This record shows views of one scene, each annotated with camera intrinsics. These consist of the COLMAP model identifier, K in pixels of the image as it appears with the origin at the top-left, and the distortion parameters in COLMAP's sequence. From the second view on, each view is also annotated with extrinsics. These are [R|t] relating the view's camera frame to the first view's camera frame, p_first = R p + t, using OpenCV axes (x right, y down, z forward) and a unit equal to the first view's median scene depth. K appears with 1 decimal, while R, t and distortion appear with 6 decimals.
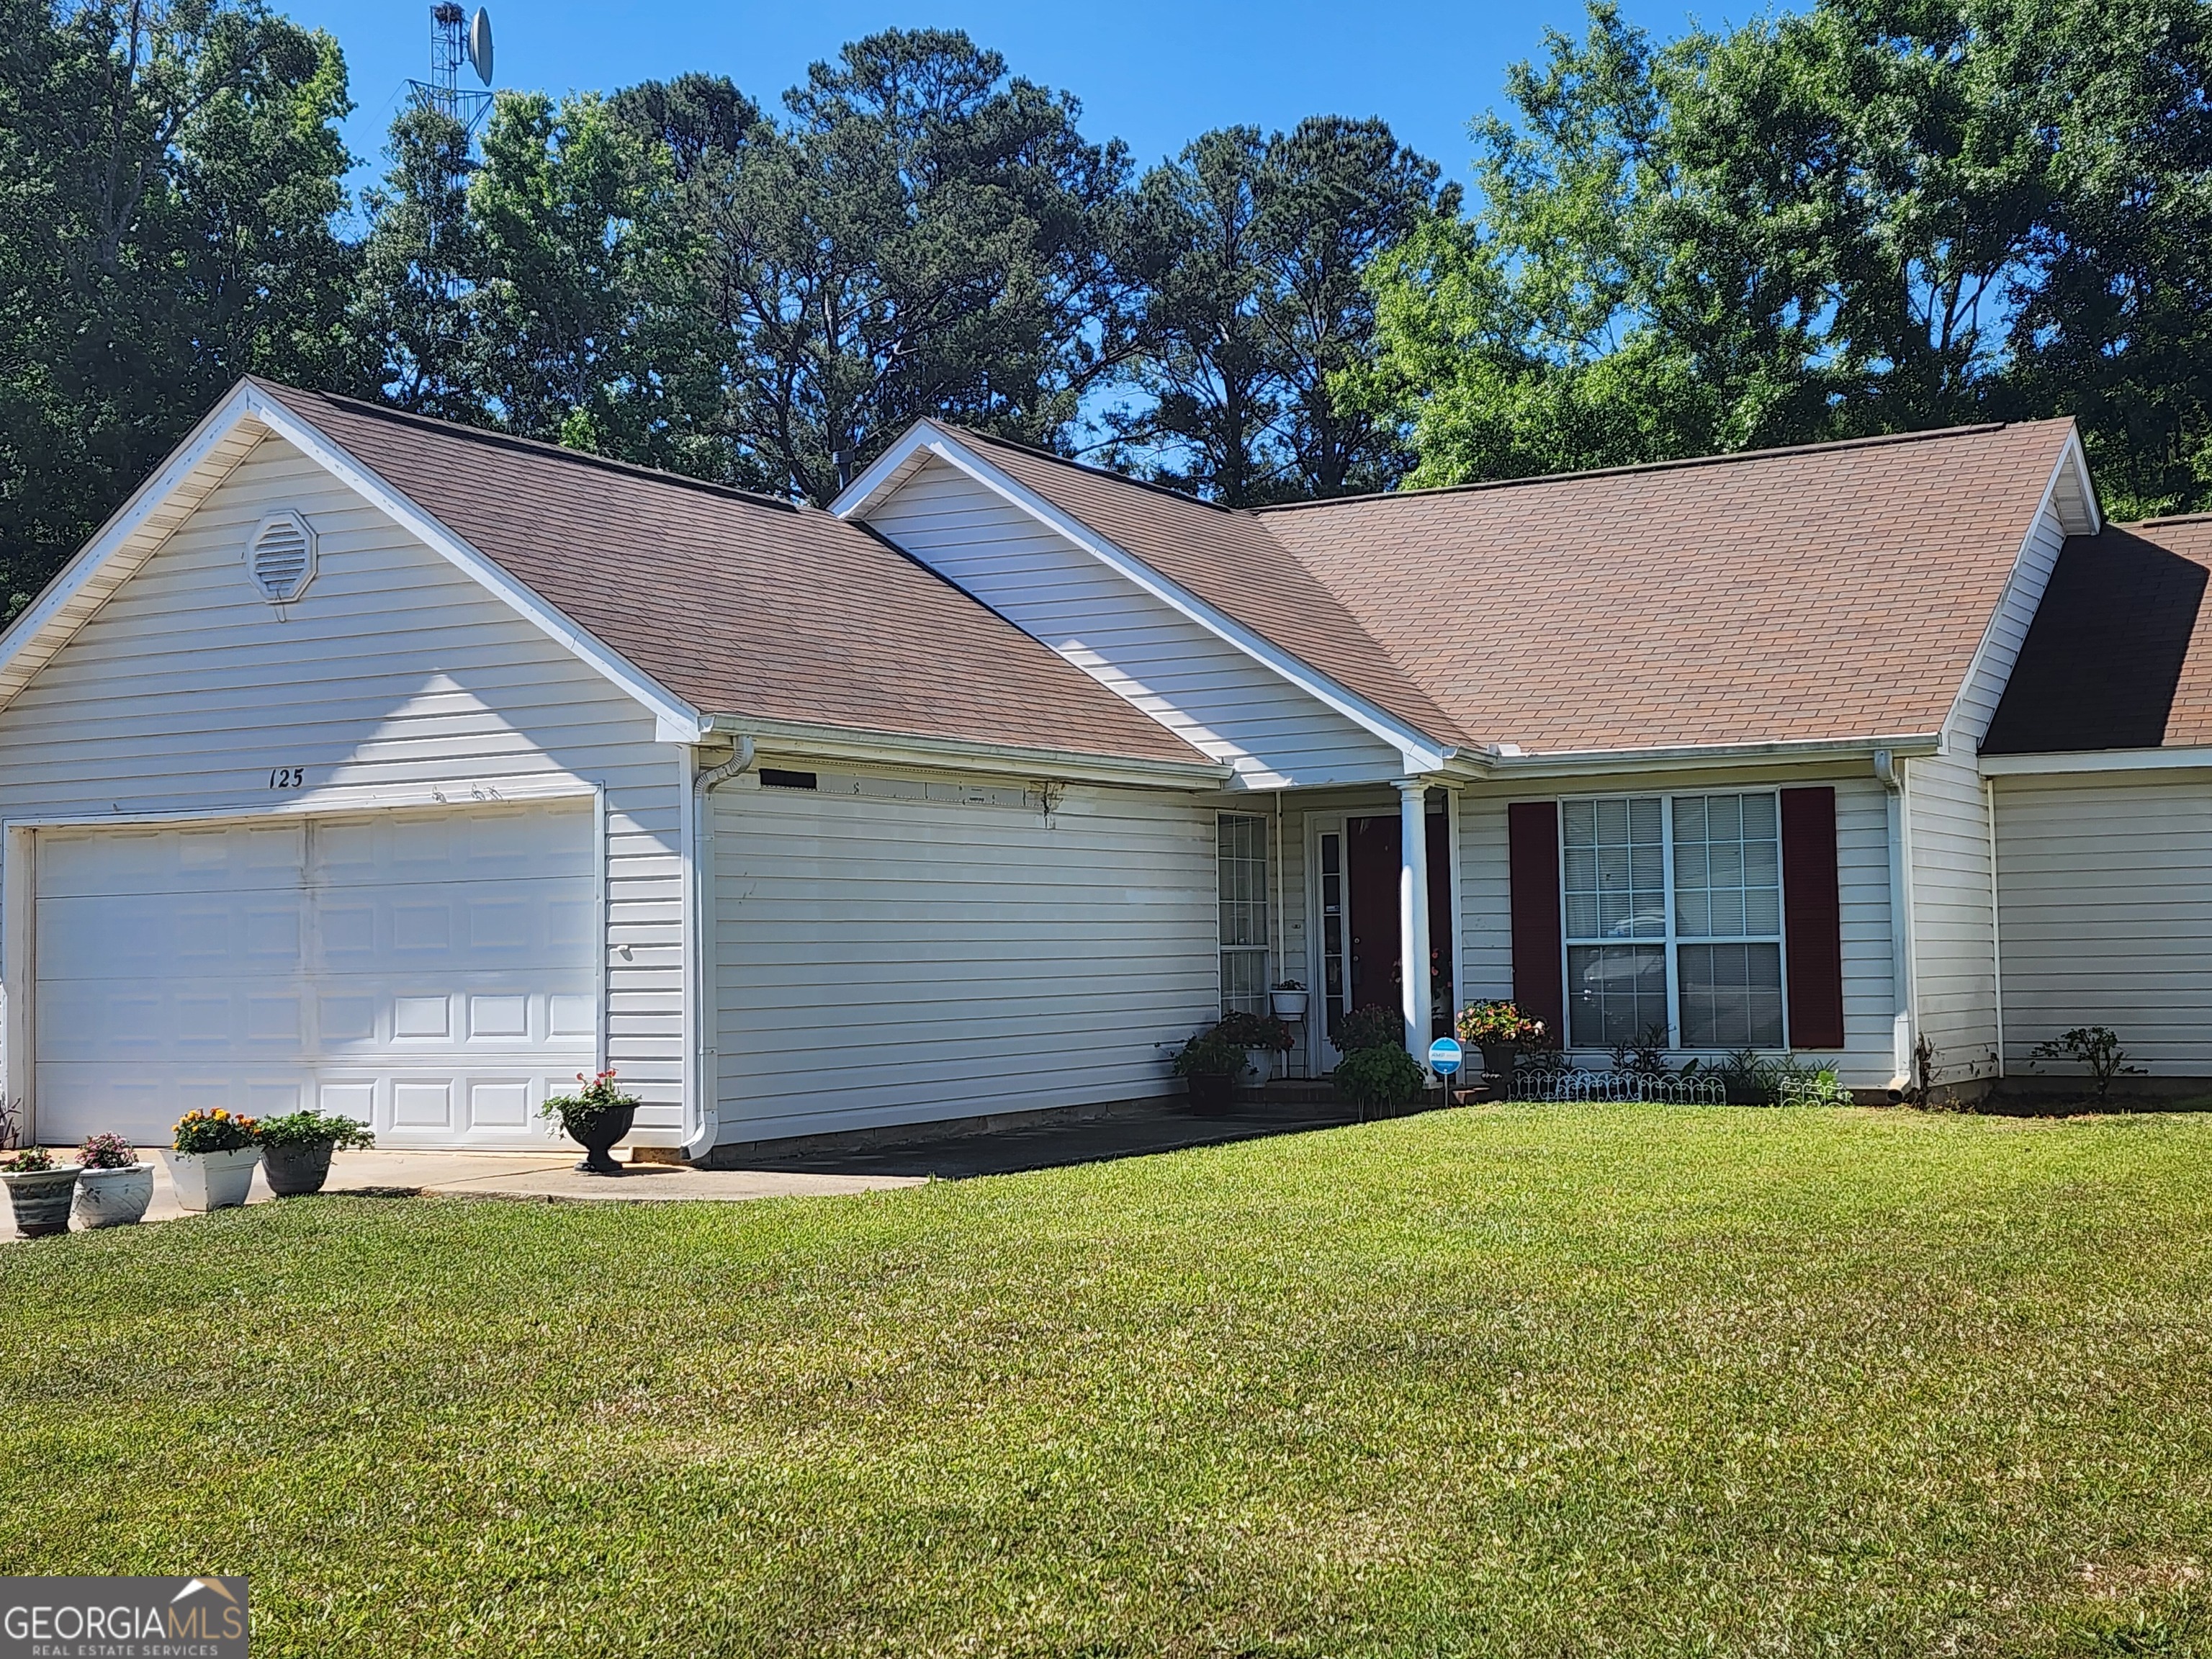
lens RADIAL K [[2836.2, 0, 1114.4], [0, 2836.2, 798.8], [0, 0, 1]] dist [0.217566, -0.543144]
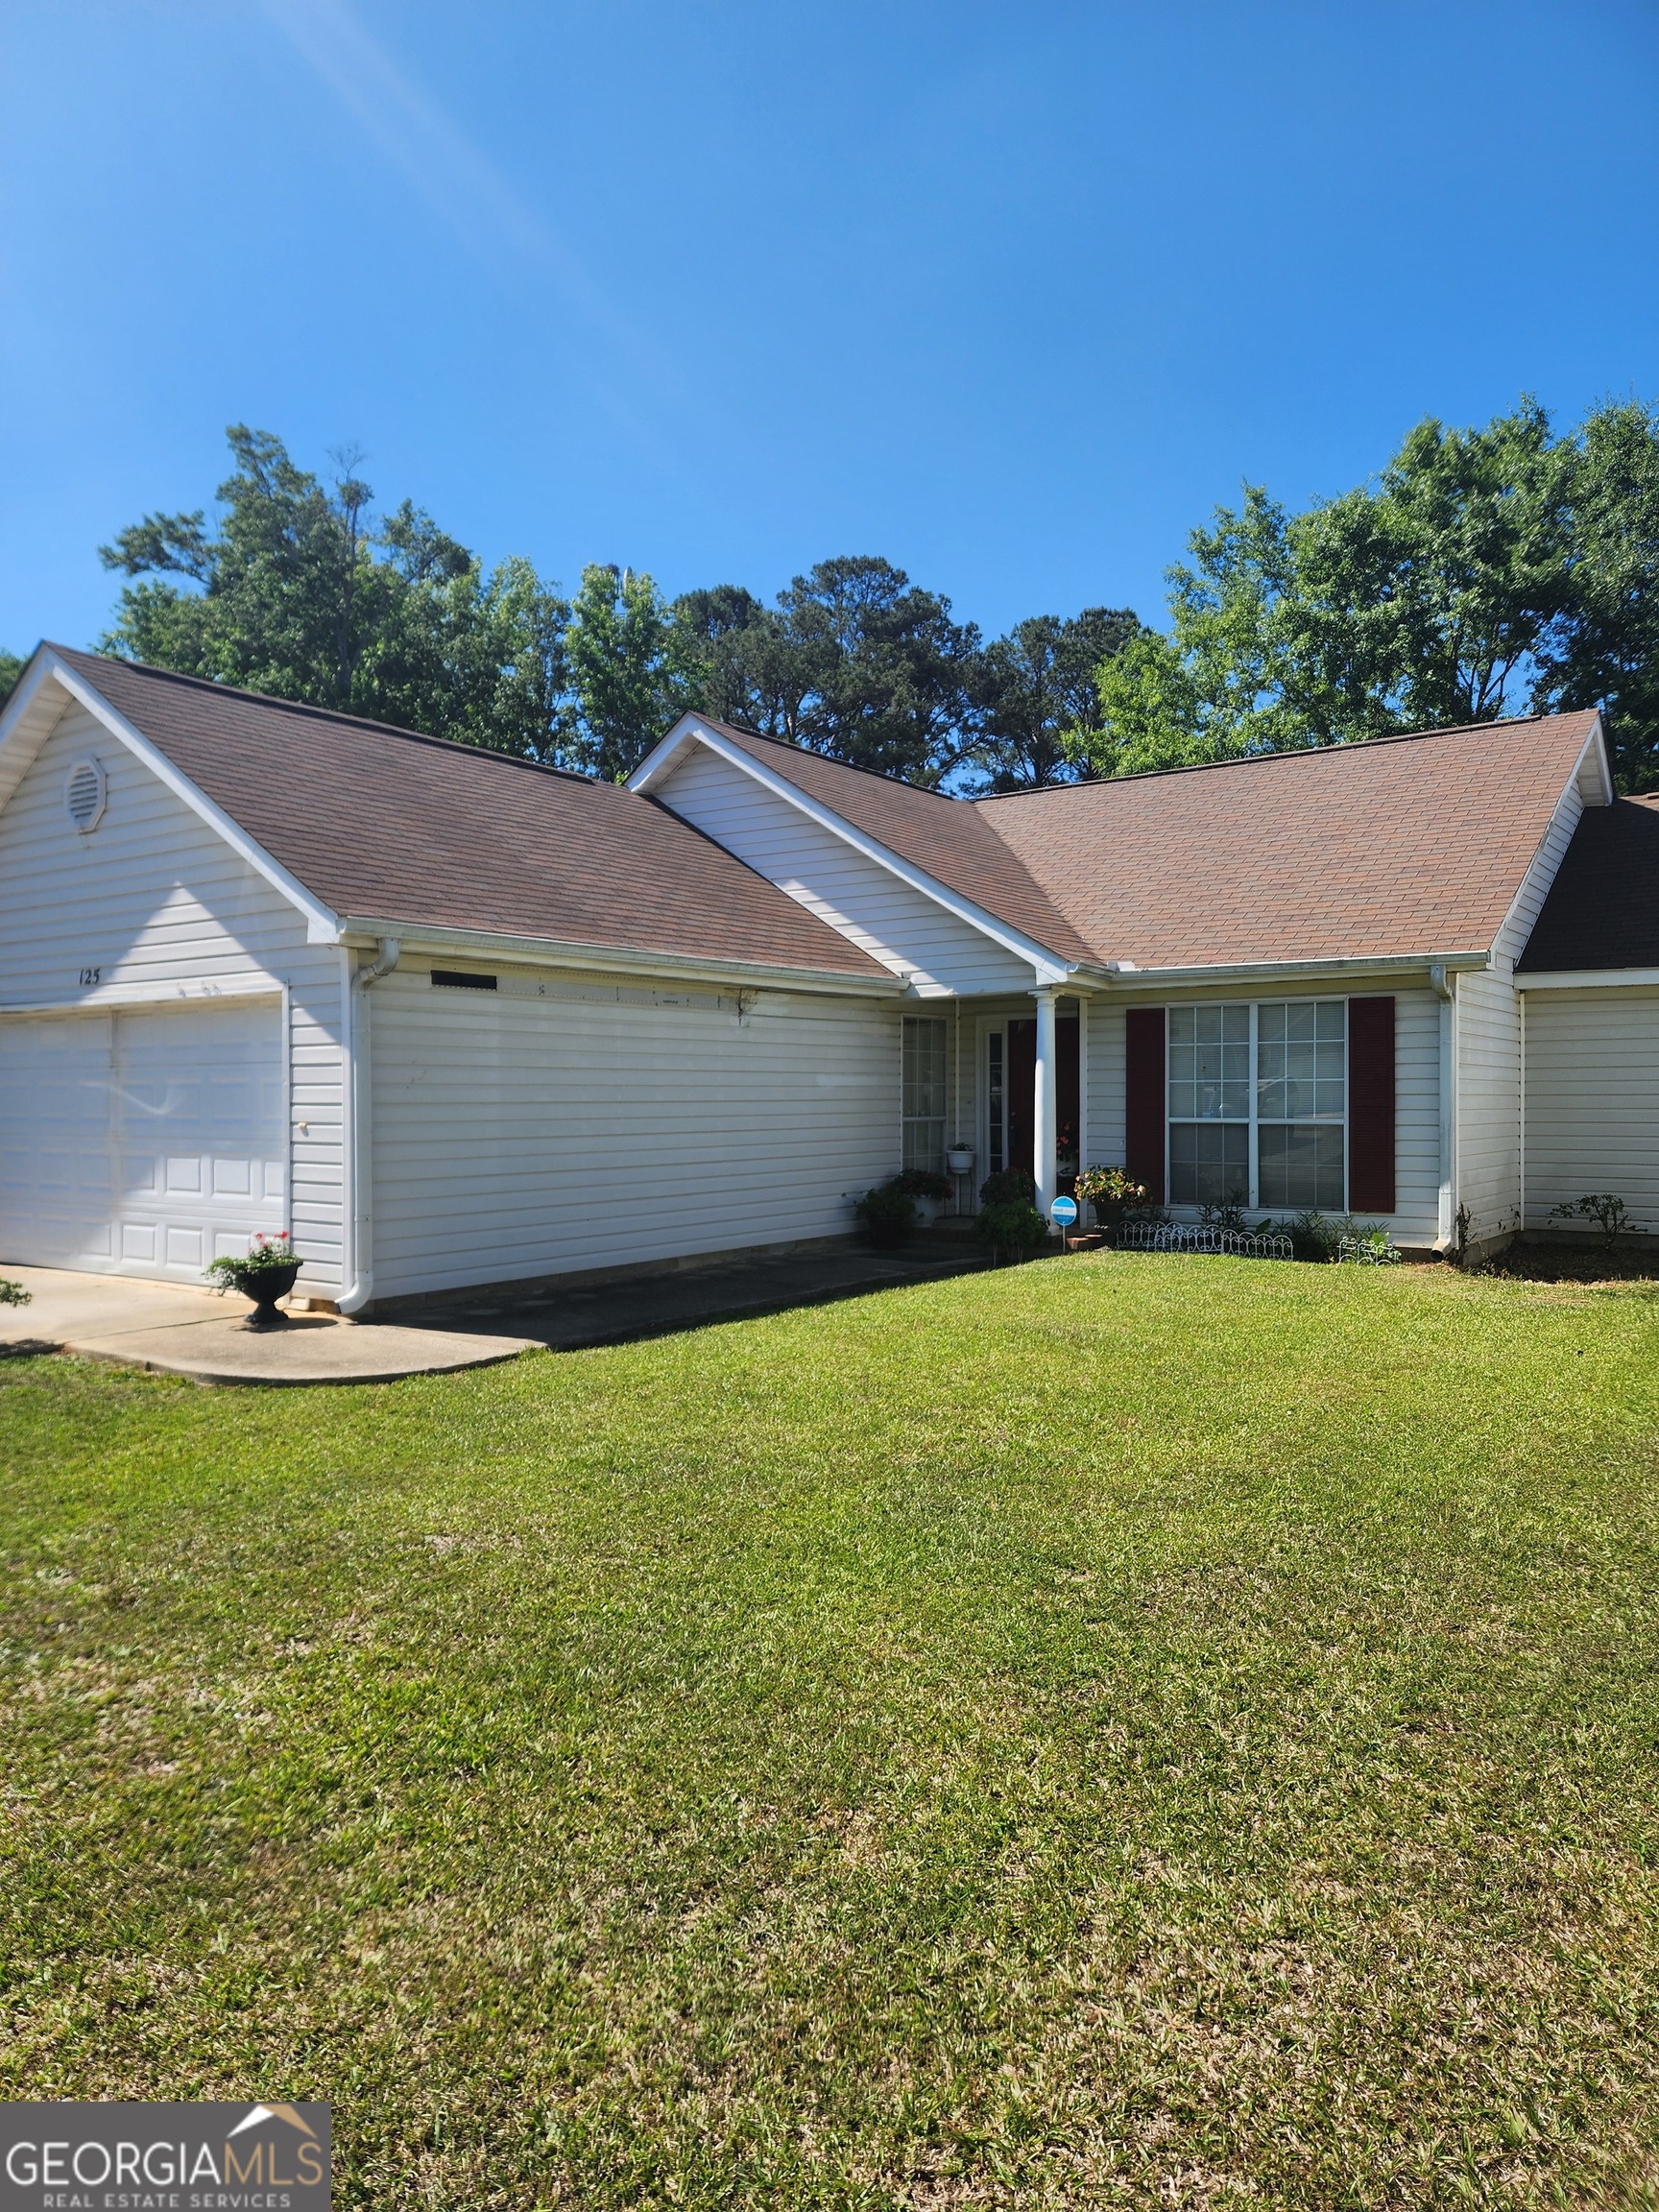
lens RADIAL K [[1490.8, 0, 829.5], [0, 1490.8, 1106.0], [0, 0, 1]] dist [0.092579, -0.115193]
pose [[0.993712, 0.016150, -0.110794, 0.083635], [-0.009057, 0.997894, 0.064231, 0.002944], [0.111598, -0.062824, 0.991766, 0.333599]]
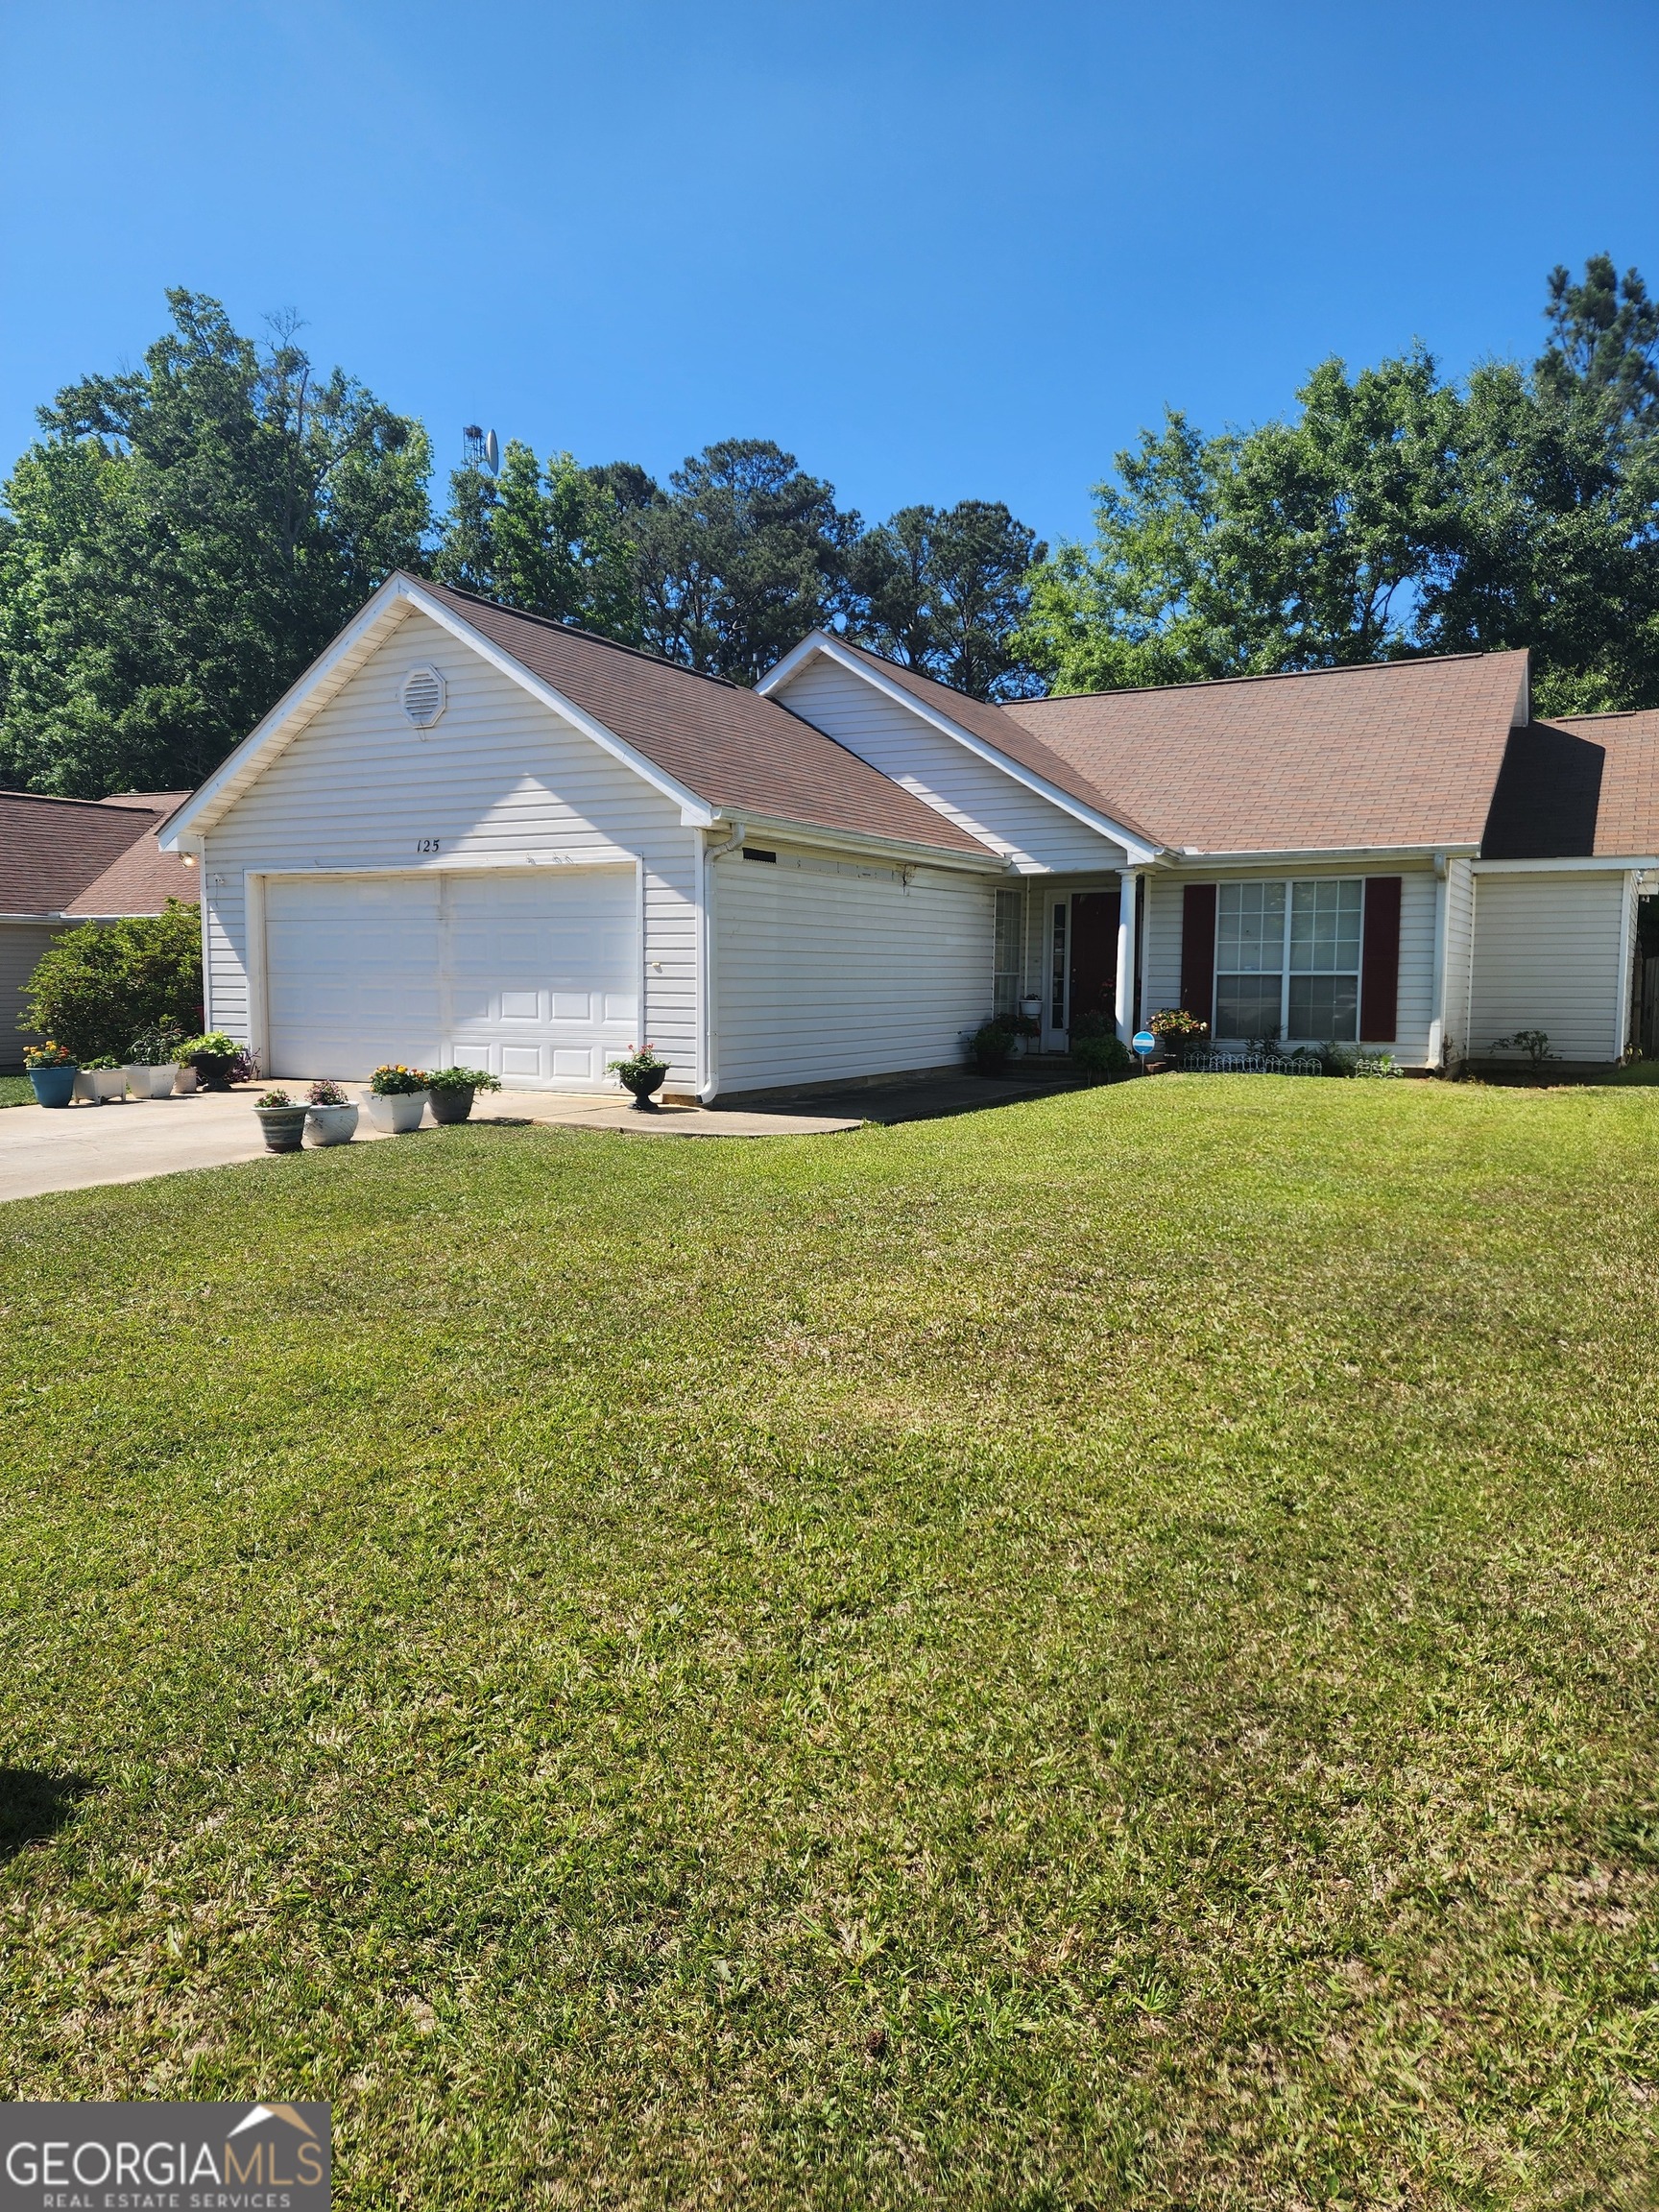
lens RADIAL K [[1468.8, 0, 836.7], [0, 1468.8, 1086.4], [0, 0, 1]] dist [0.133526, -0.178841]
pose [[0.999662, 0.021418, 0.014724, -0.067832], [-0.023153, 0.991229, 0.130114, 0.009850], [-0.011808, -0.130411, 0.991390, 0.167834]]
